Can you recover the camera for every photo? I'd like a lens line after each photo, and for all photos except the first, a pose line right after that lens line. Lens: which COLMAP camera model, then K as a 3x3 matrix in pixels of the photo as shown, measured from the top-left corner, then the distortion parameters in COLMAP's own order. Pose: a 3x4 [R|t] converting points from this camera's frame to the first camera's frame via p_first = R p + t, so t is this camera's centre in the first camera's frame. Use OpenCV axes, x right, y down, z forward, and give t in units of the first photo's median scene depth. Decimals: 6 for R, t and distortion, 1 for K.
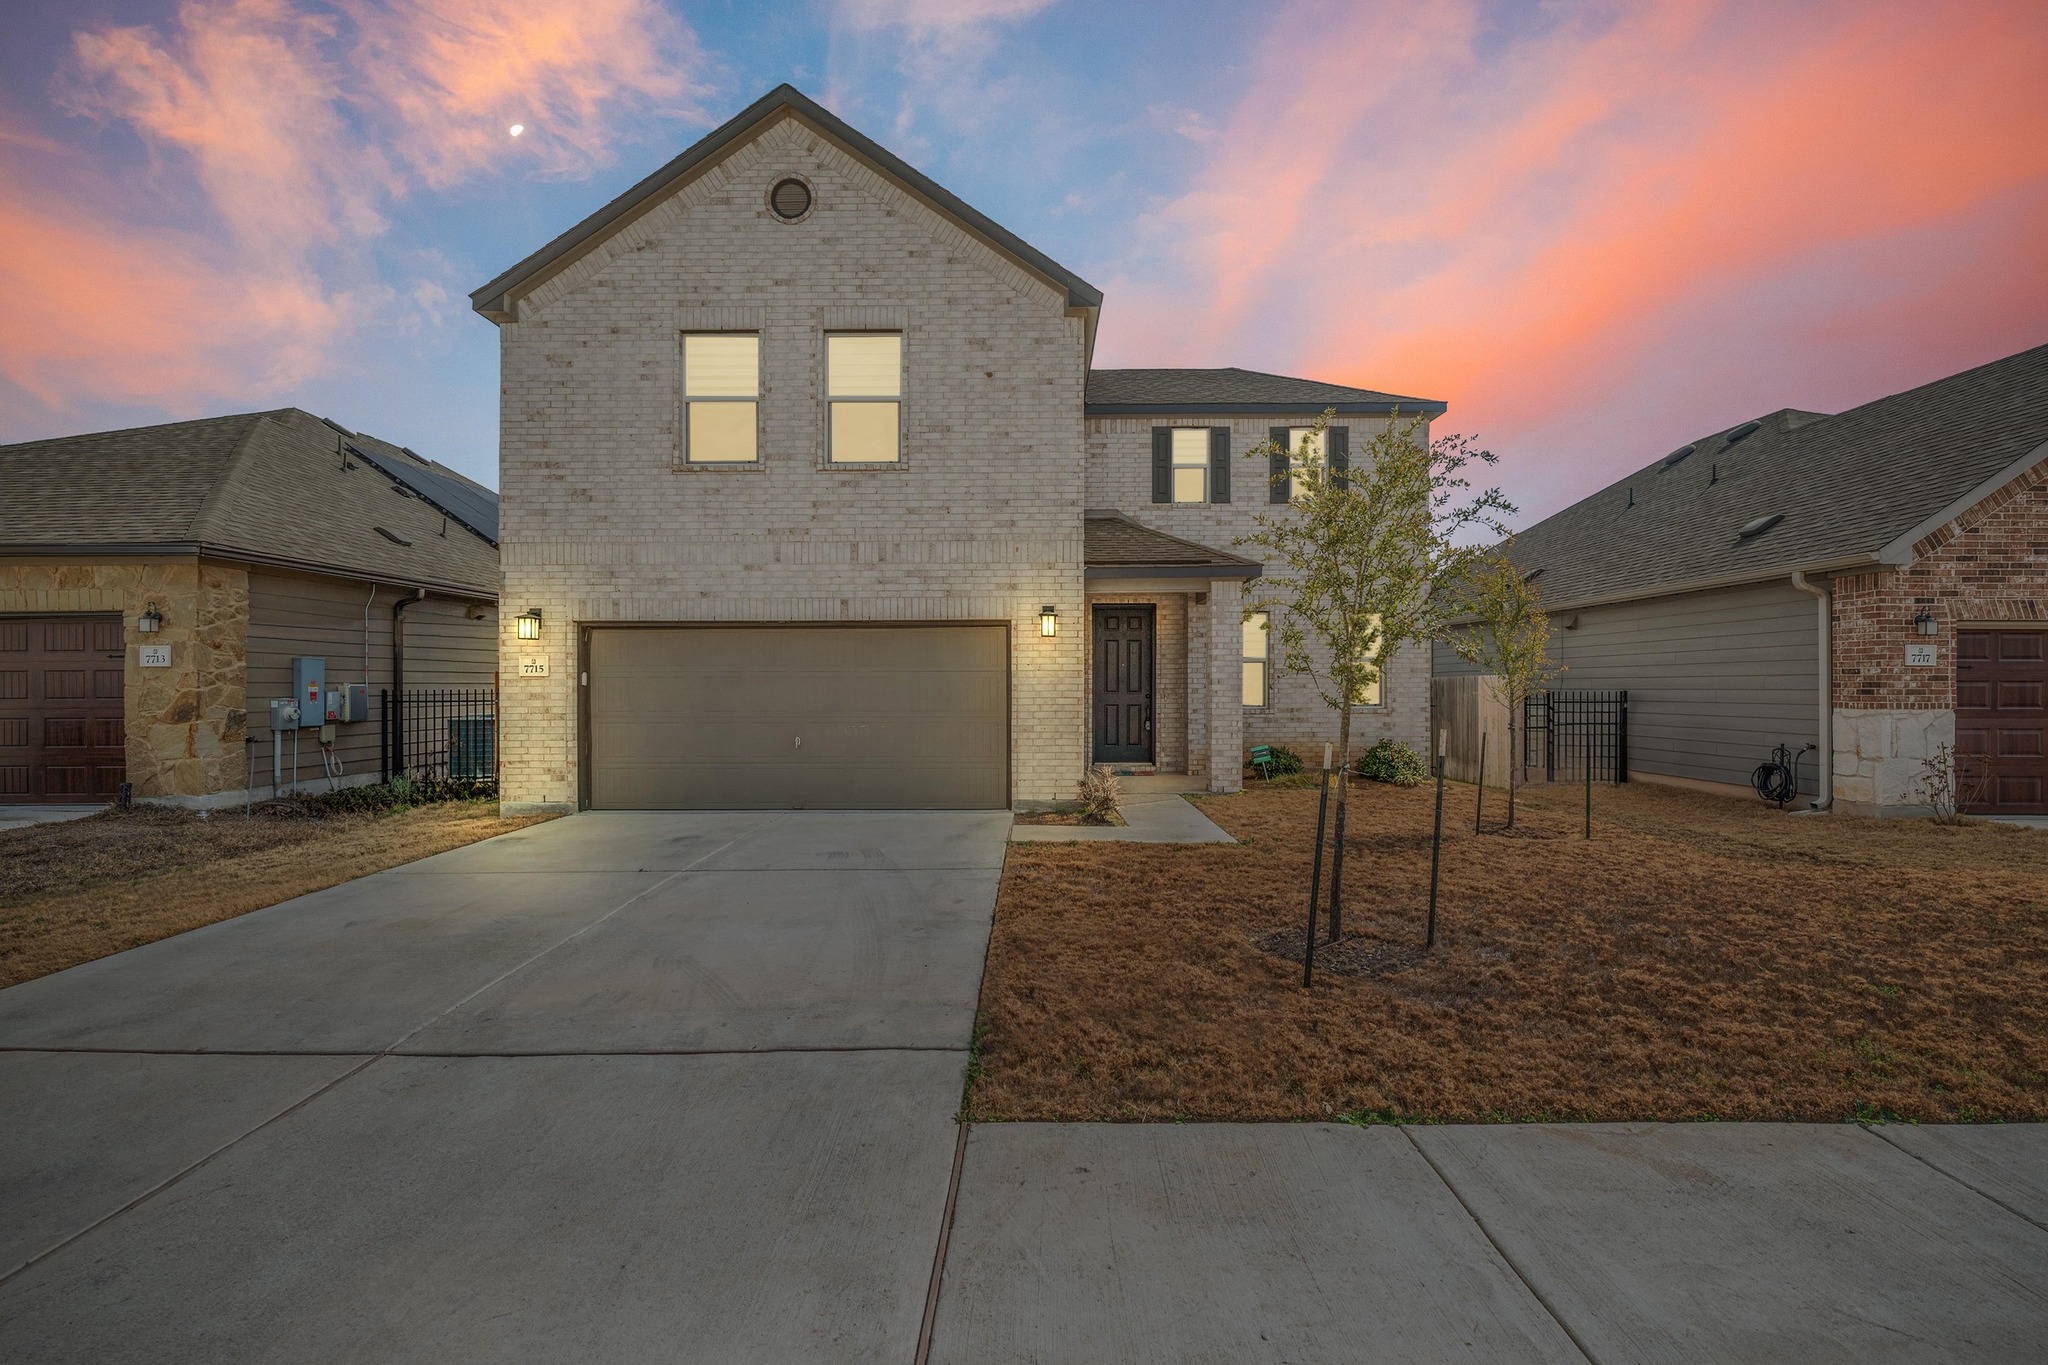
lens RADIAL K [[827.0, 0, 1024.0], [0, 827.0, 682.5], [0, 0, 1]] dist [0.000408, -0.000057]
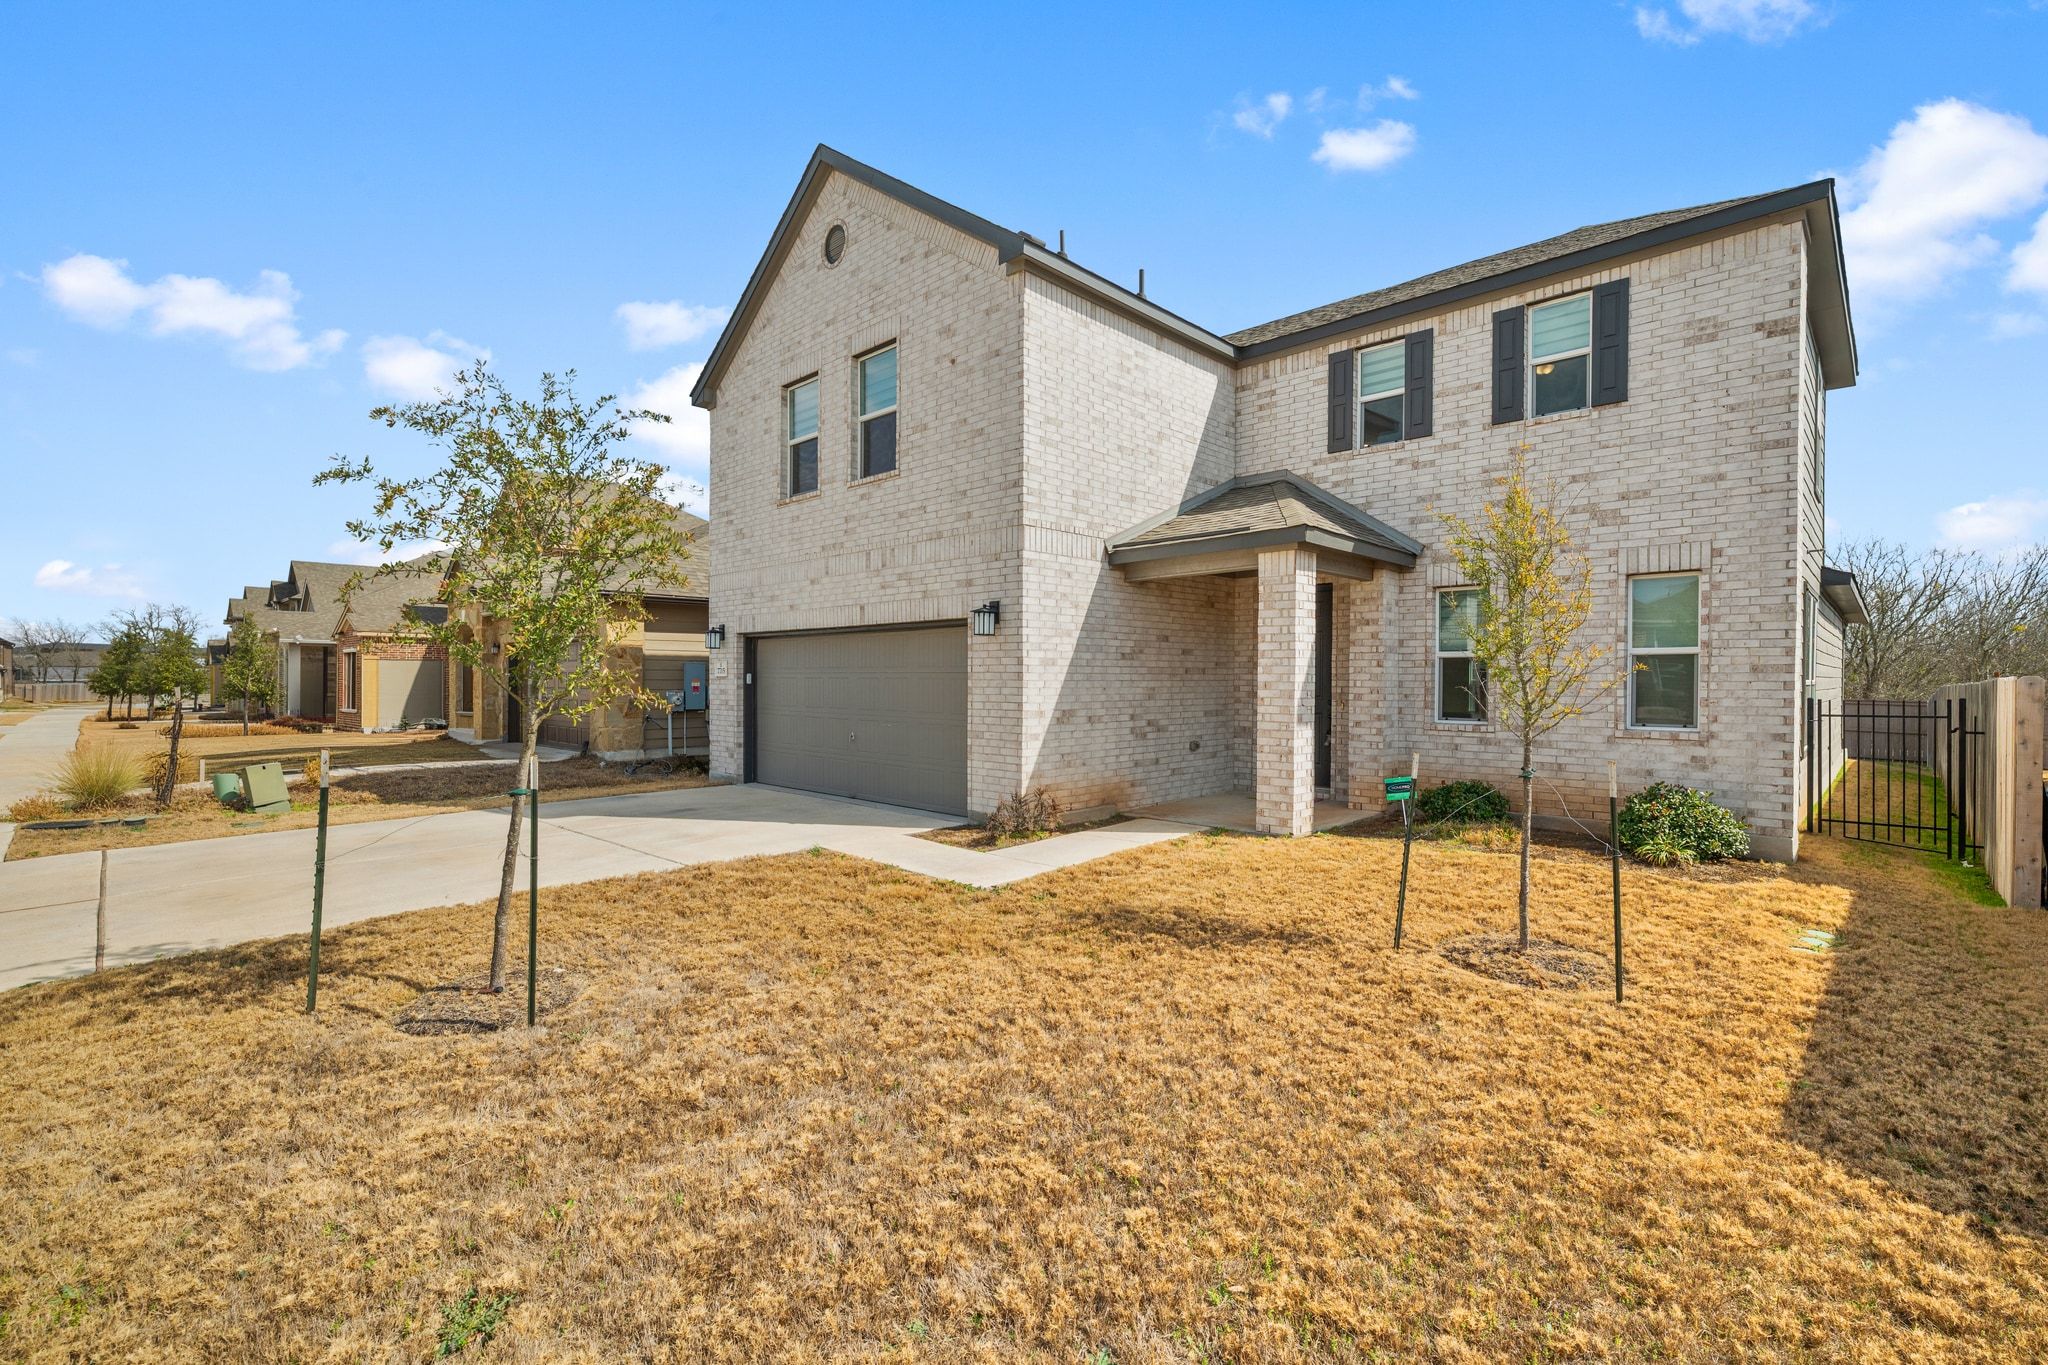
lens RADIAL K [[827.0, 0, 1024.0], [0, 827.0, 682.5], [0, 0, 1]] dist [0.000408, -0.000057]
pose [[0.763344, 0.007154, -0.645953, 0.624425], [-0.004292, 0.999973, 0.006003, -0.008567], [0.645978, -0.001810, 0.763354, 0.318172]]
